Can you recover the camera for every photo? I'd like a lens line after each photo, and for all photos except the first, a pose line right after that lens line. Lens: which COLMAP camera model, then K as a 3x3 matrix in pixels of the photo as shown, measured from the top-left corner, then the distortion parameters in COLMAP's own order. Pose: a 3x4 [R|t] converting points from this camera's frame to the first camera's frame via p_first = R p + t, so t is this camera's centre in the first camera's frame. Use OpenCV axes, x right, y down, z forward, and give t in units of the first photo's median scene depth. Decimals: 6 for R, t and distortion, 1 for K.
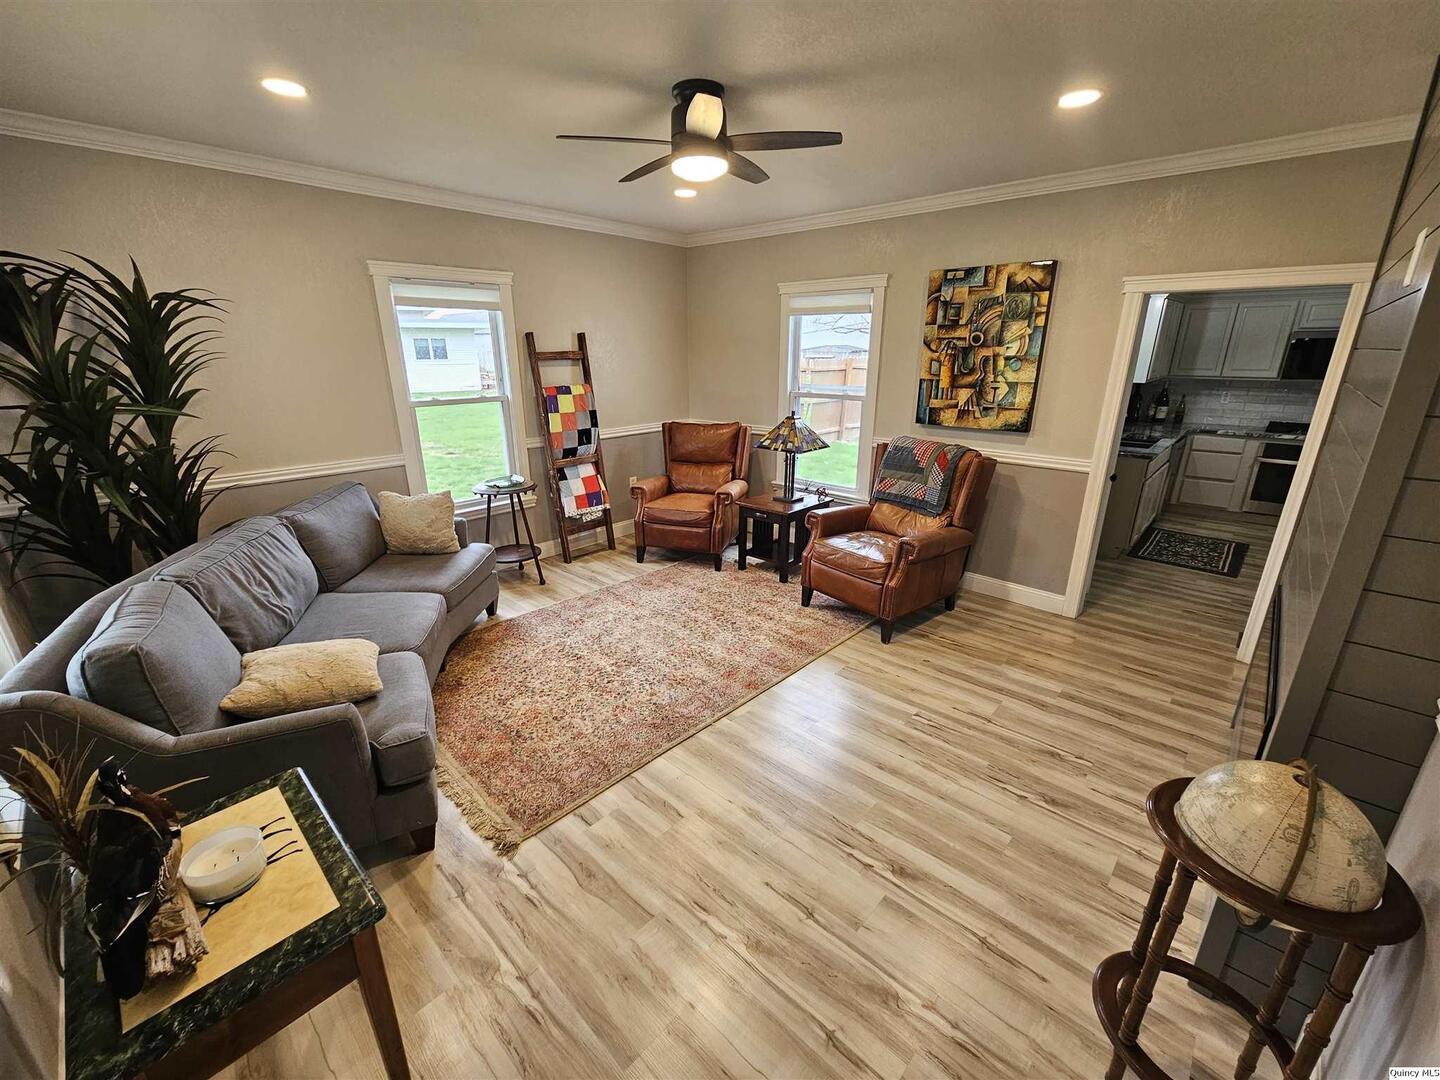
lens RADIAL K [[590.1, 0, 715.2], [0, 590.1, 542.2], [0, 0, 1]] dist [0.007523, 0.000053]
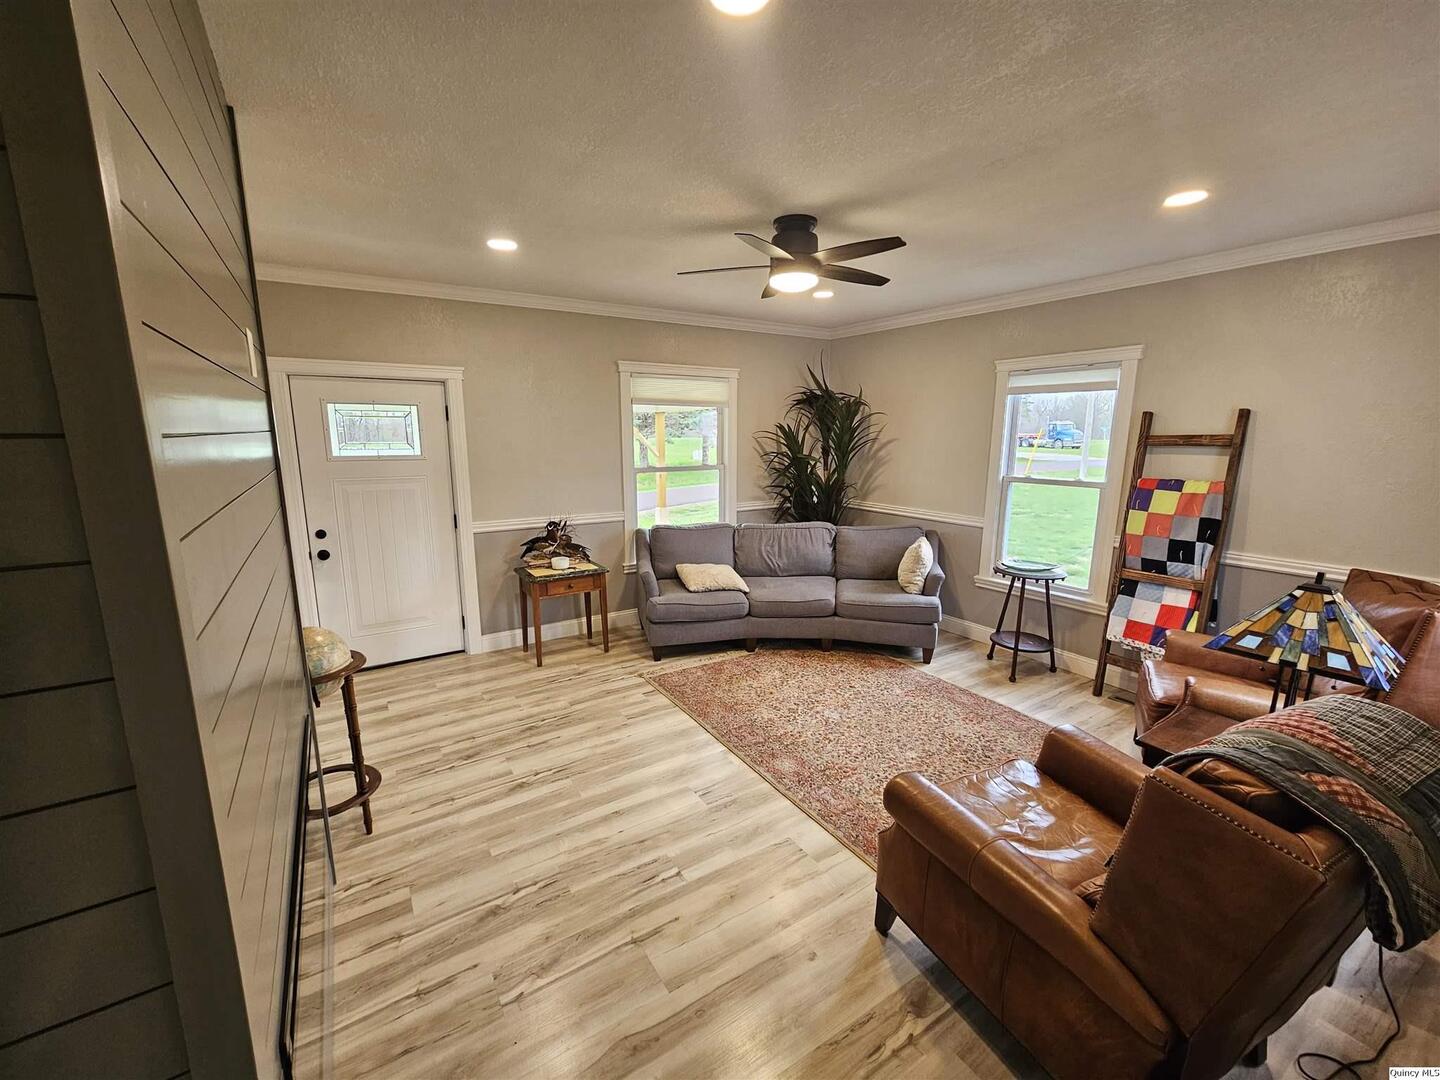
lens RADIAL K [[590.1, 0, 711.5], [0, 590.1, 538.2], [0, 0, 1]] dist [0.007523, 0.000053]
pose [[-0.248180, 0.178152, -0.952191, 0.640757], [-0.305710, 0.918309, 0.251494, -0.215222], [0.919211, 0.353510, -0.173443, 0.645816]]
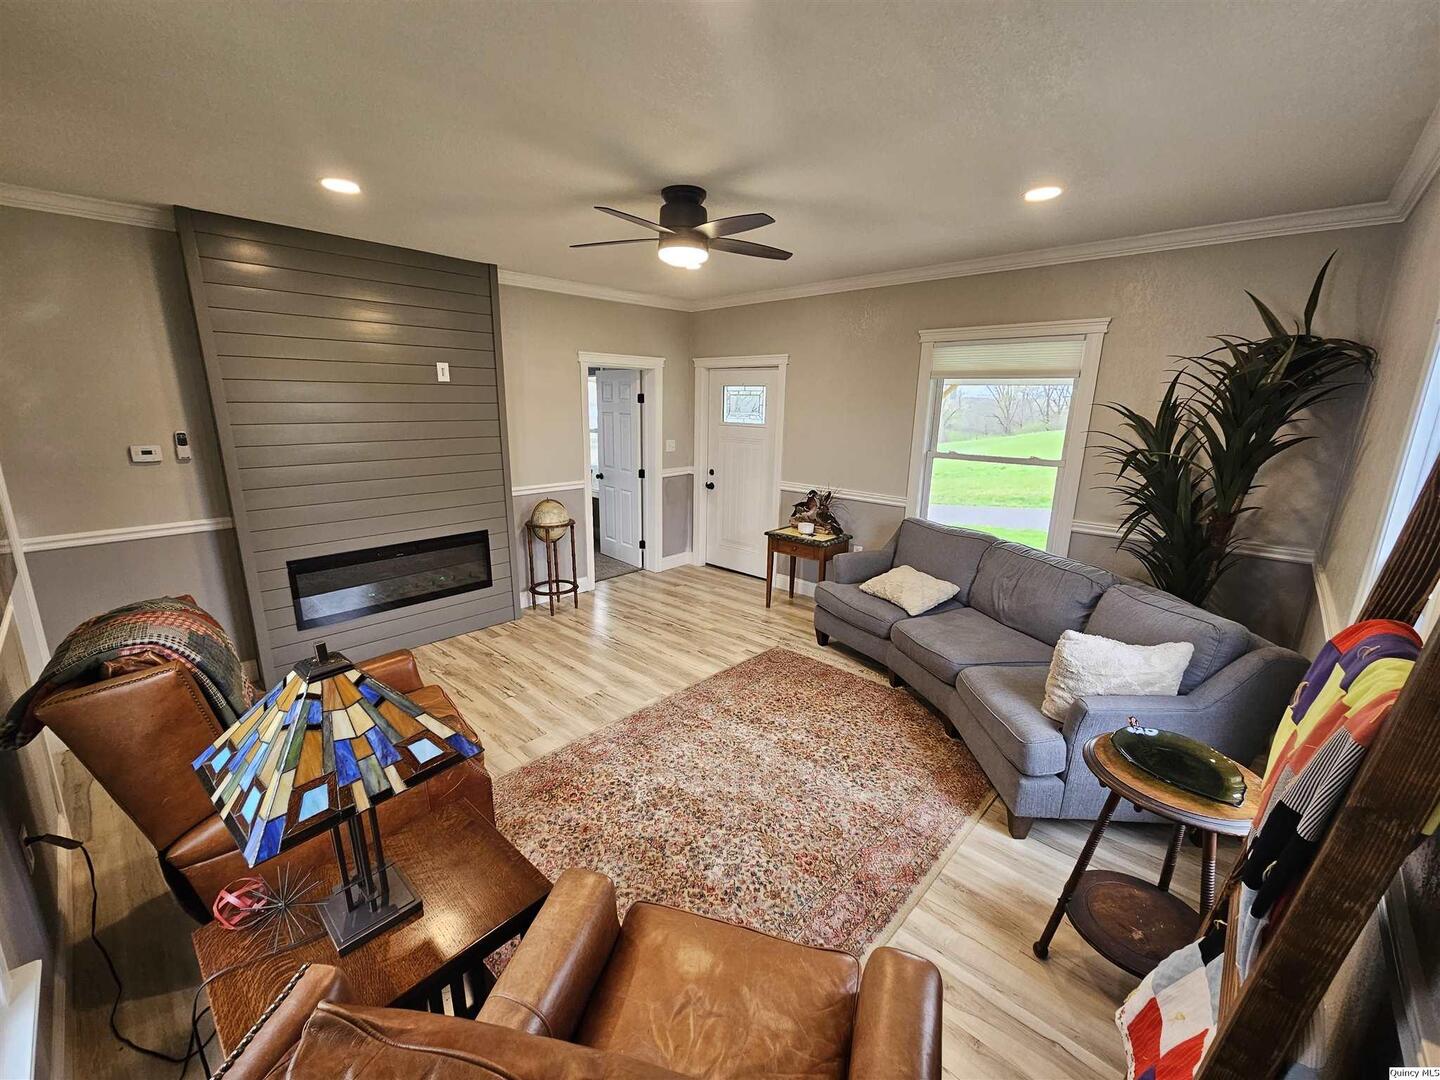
lens RADIAL K [[590.1, 0, 716.2], [0, 590.1, 543.9], [0, 0, 1]] dist [0.007523, 0.000053]
pose [[-0.999903, -0.009335, -0.010337, -0.043693], [-0.013399, 0.847401, 0.530785, -0.399290], [0.003805, 0.530872, -0.847444, 1.184894]]
